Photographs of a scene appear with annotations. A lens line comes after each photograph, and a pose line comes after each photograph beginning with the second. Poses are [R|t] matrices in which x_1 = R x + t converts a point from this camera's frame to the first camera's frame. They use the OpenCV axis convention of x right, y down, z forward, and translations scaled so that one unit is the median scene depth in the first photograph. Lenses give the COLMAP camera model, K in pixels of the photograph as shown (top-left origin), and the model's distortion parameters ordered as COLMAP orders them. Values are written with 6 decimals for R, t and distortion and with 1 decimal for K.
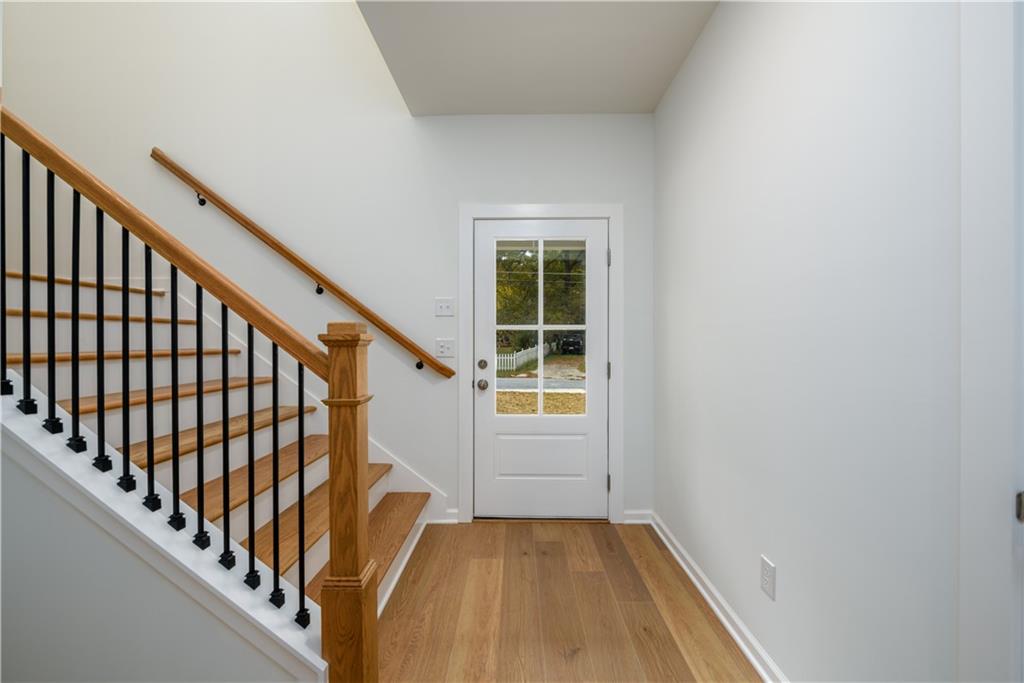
lens RADIAL K [[411.0, 0, 512.0], [0, 411.0, 341.5], [0, 0, 1]] dist [-0.000163, -0.000450]
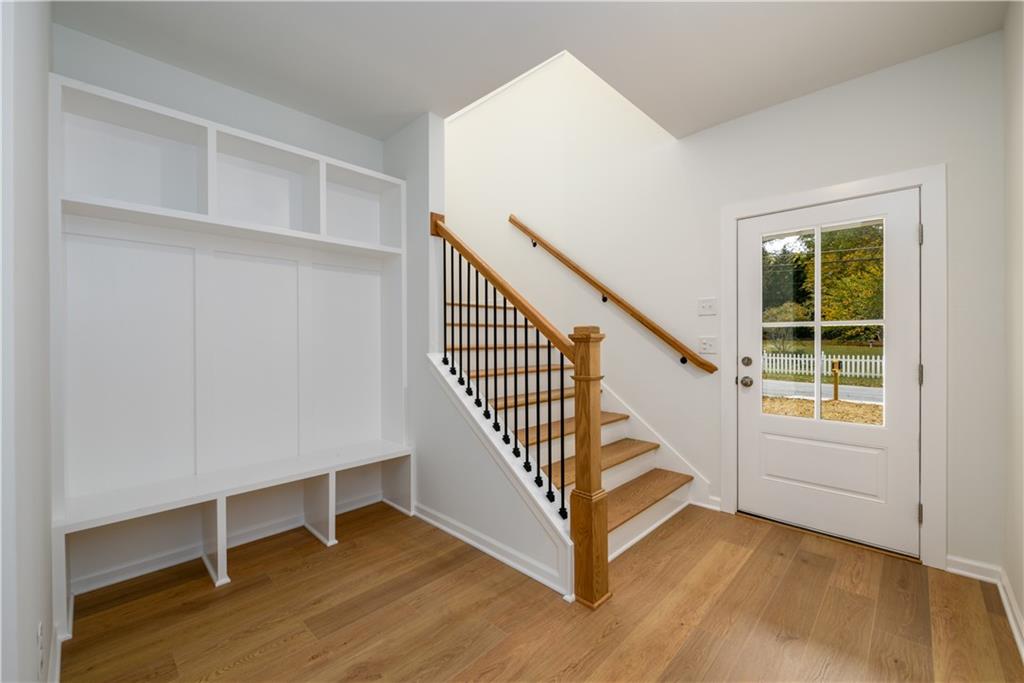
lens RADIAL K [[411.0, 0, 512.0], [0, 411.0, 341.5], [0, 0, 1]] dist [-0.000163, -0.000450]
pose [[0.730173, 0.002343, -0.683258, 0.210309], [0.000745, 0.999991, 0.004224, 0.001296], [0.683262, -0.003593, 0.730165, -0.142939]]
